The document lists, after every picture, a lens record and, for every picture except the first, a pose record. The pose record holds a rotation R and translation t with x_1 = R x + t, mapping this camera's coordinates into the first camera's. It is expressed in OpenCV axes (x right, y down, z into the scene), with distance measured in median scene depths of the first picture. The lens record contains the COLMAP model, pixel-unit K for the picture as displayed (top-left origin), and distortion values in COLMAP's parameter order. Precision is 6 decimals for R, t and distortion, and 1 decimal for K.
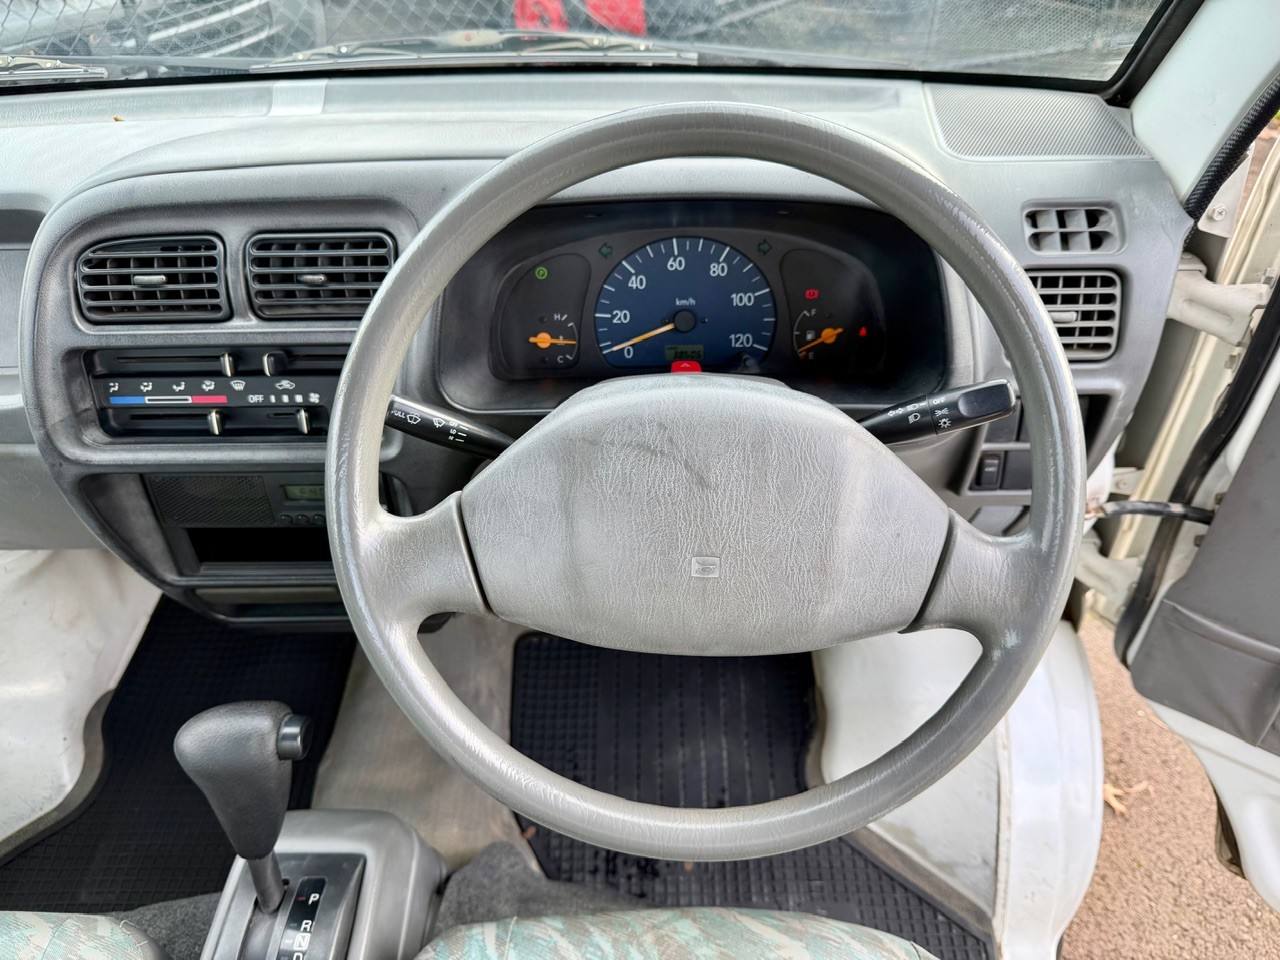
lens RADIAL K [[905.0, 0, 657.5], [0, 905.0, 504.2], [0, 0, 1]] dist [0.036501, -0.045067]
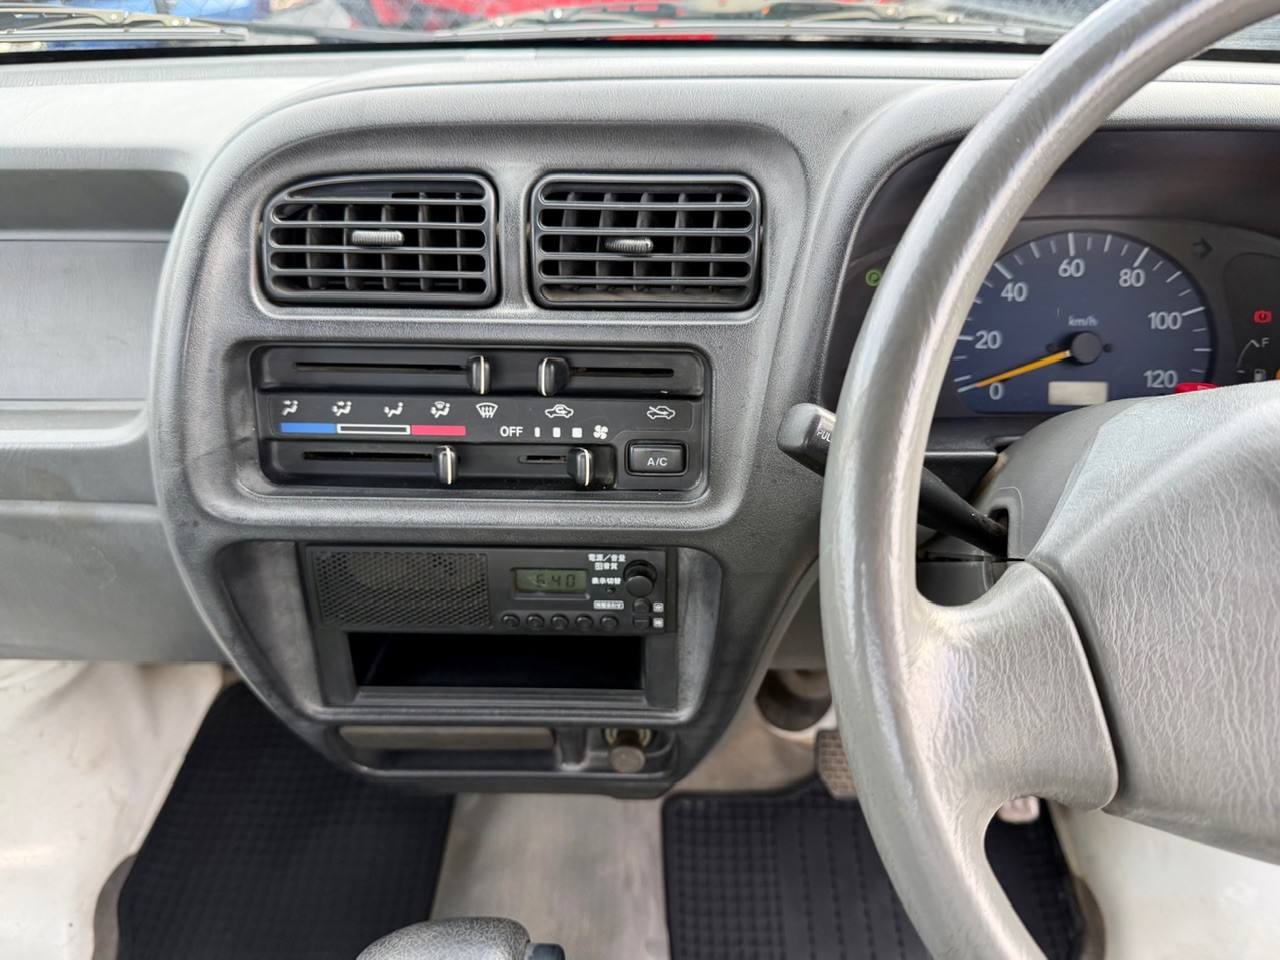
lens RADIAL K [[959.9, 0, 673.8], [0, 959.9, 494.0], [0, 0, 1]] dist [0.031198, -0.064655]
pose [[0.999574, 0.024344, 0.016074, -0.295972], [-0.021873, 0.990024, -0.139191, 0.018832], [-0.019302, 0.138780, 0.990135, 0.291397]]
